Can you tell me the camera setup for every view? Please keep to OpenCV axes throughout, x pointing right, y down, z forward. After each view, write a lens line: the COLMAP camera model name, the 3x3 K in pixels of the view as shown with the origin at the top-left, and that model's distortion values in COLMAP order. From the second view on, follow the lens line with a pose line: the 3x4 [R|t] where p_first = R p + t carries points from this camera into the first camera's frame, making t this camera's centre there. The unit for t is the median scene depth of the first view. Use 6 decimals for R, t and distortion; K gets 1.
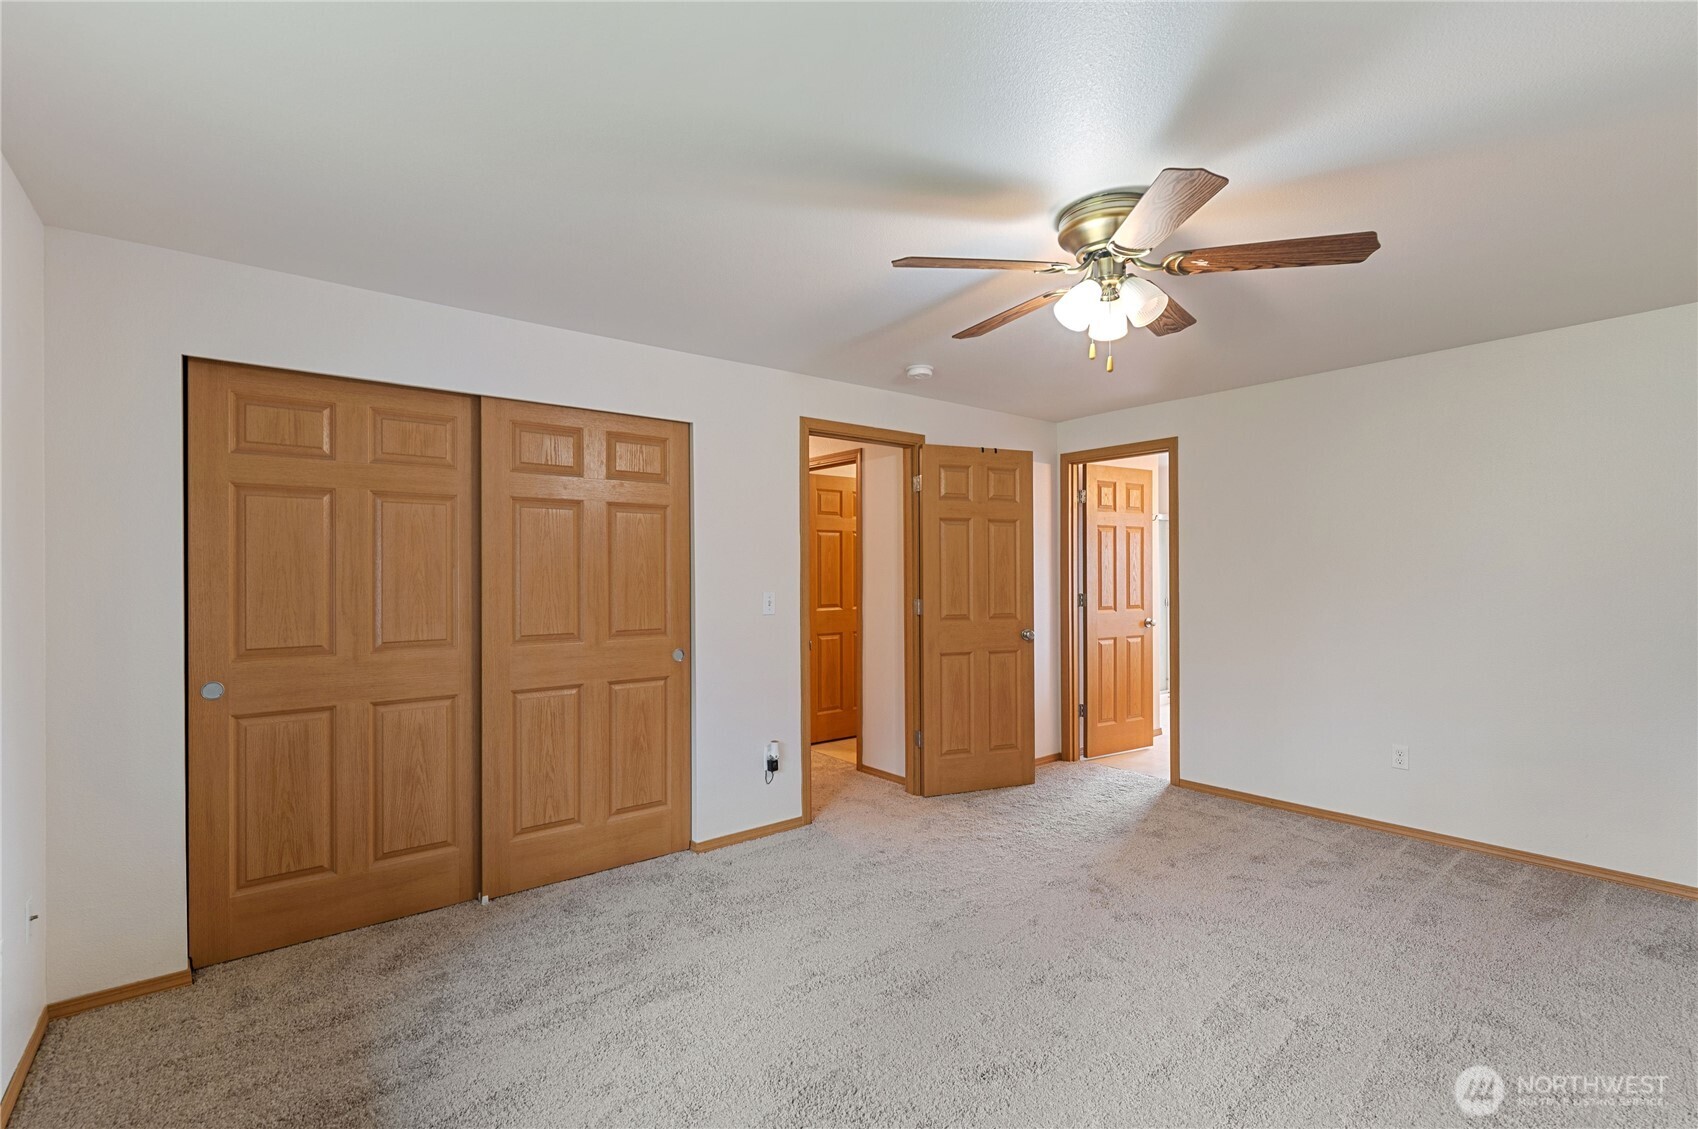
lens RADIAL K [[751.8, 0, 849.0], [0, 751.8, 564.5], [0, 0, 1]] dist [-0.001722, -0.000132]
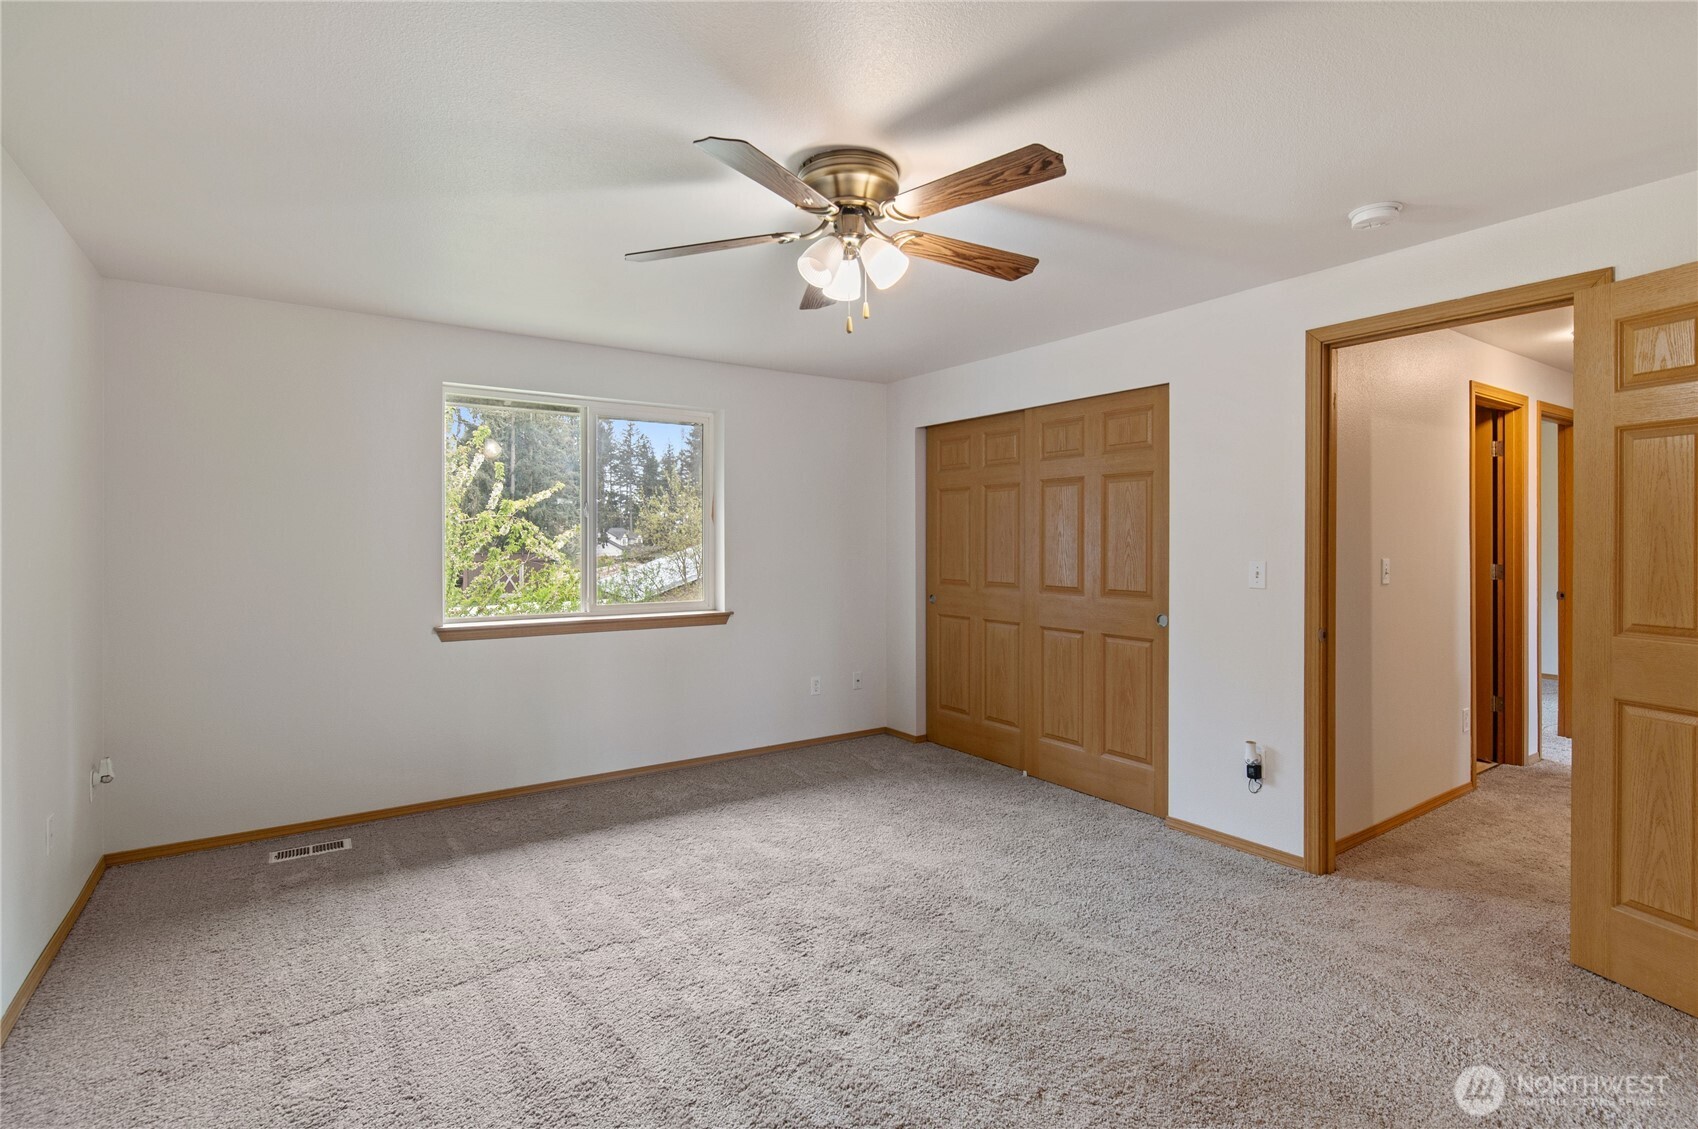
lens RADIAL K [[814.3, 0, 845.6], [0, 814.3, 540.1], [0, 0, 1]] dist [-0.000659, -0.000277]
pose [[-0.077745, 0.006853, -0.996950, 0.921361], [0.014620, 0.999877, 0.005733, 0.002364], [0.996866, -0.014130, -0.077836, 0.705831]]
